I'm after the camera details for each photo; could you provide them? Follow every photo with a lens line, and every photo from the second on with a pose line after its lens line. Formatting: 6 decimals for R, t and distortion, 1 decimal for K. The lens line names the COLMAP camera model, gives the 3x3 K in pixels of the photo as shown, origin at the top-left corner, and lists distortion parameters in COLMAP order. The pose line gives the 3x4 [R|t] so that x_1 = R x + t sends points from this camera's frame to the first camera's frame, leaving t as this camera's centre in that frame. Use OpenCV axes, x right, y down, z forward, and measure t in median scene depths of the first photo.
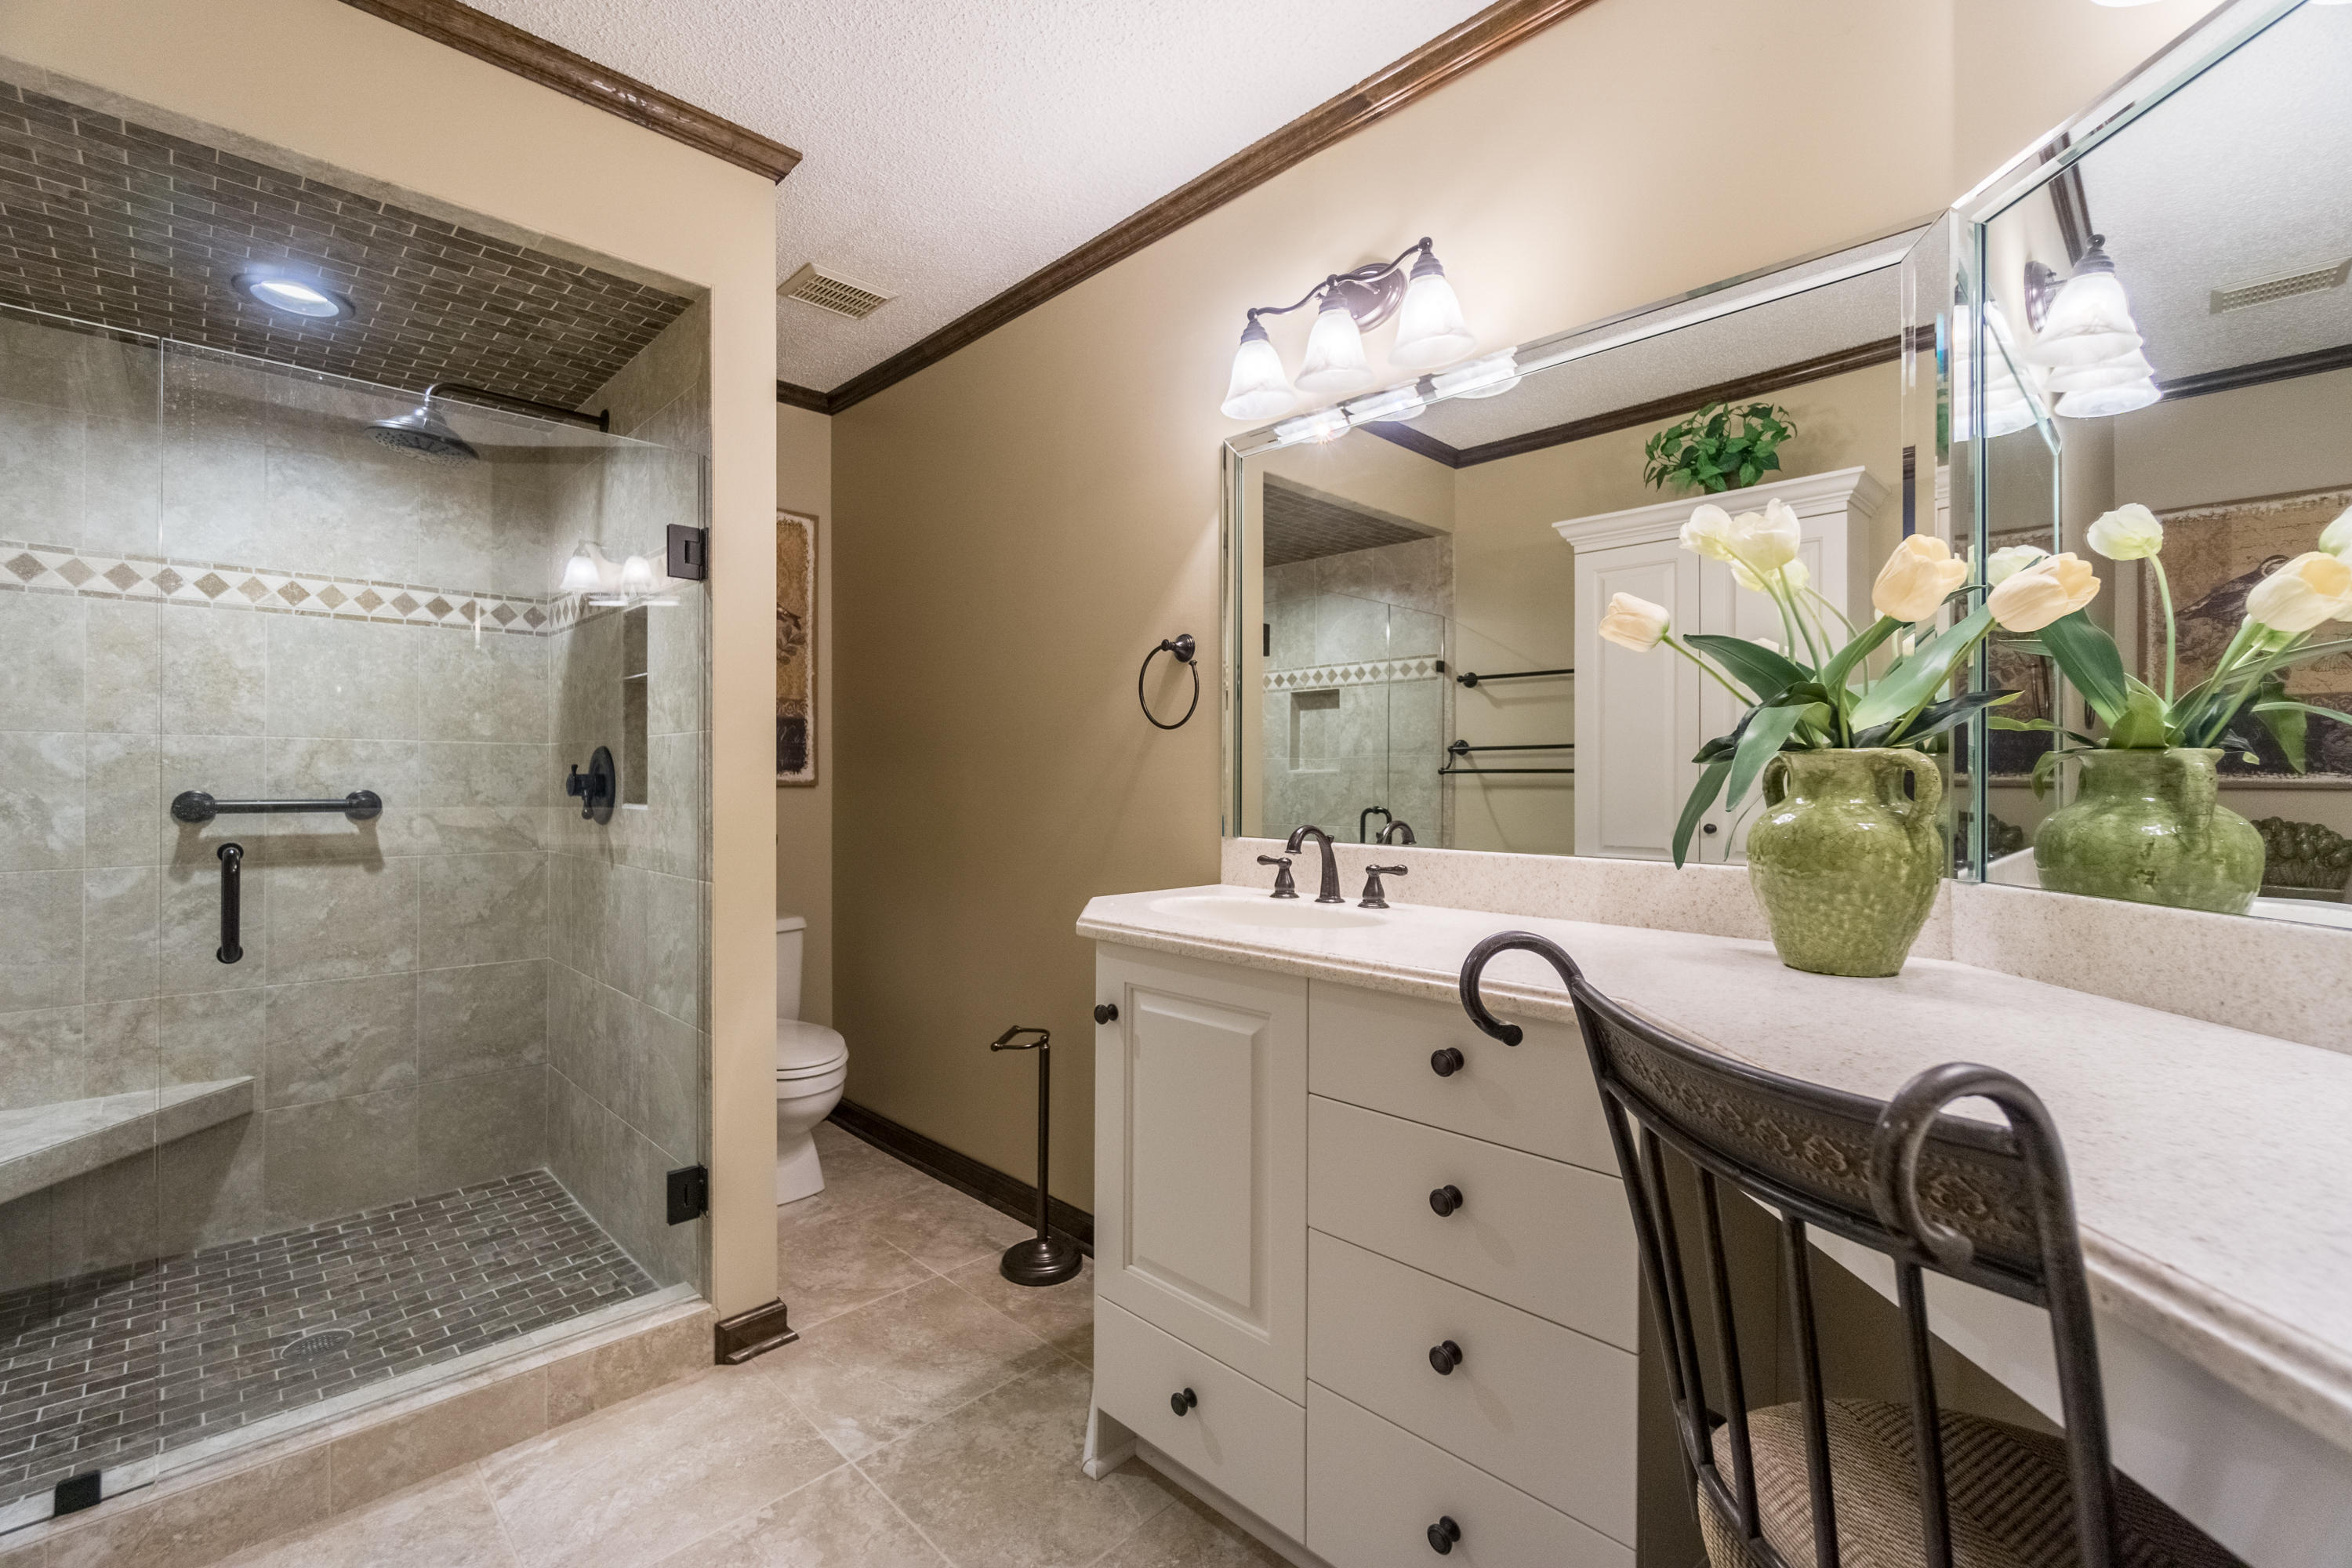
lens RADIAL K [[1036.9, 0, 1102.4], [0, 1036.9, 772.2], [0, 0, 1]] dist [-0.009061, 0.002306]
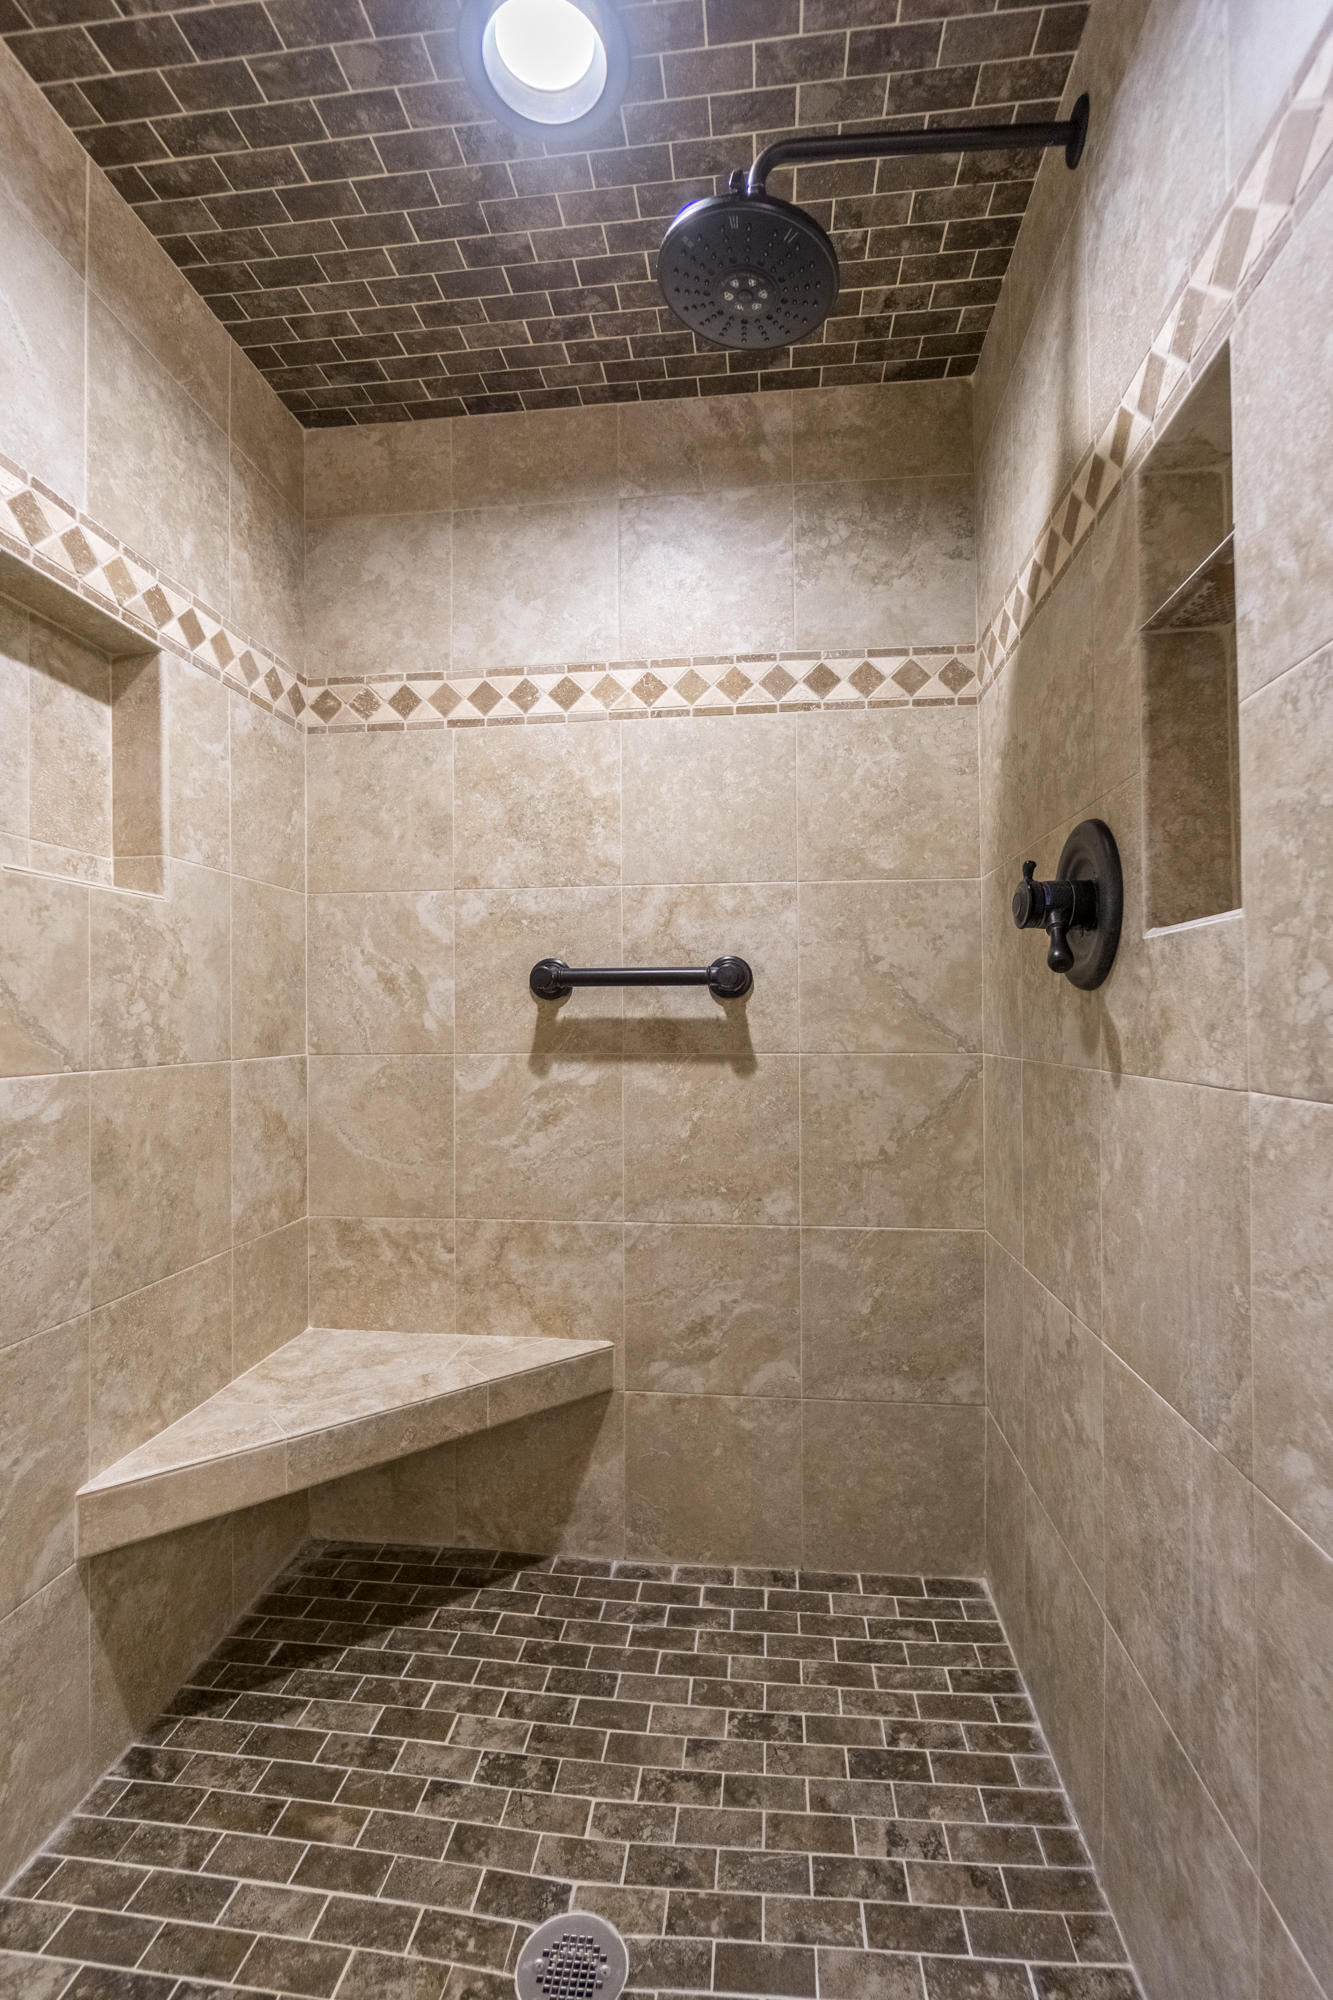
lens RADIAL K [[881.8, 0, 666.3], [0, 881.8, 1012.2], [0, 0, 1]] dist [-0.009061, 0.002306]
pose [[0.666008, -0.013792, -0.745817, -0.319583], [0.013209, 0.999890, -0.006695, 0.061579], [0.745828, -0.005392, 0.666117, 0.604302]]
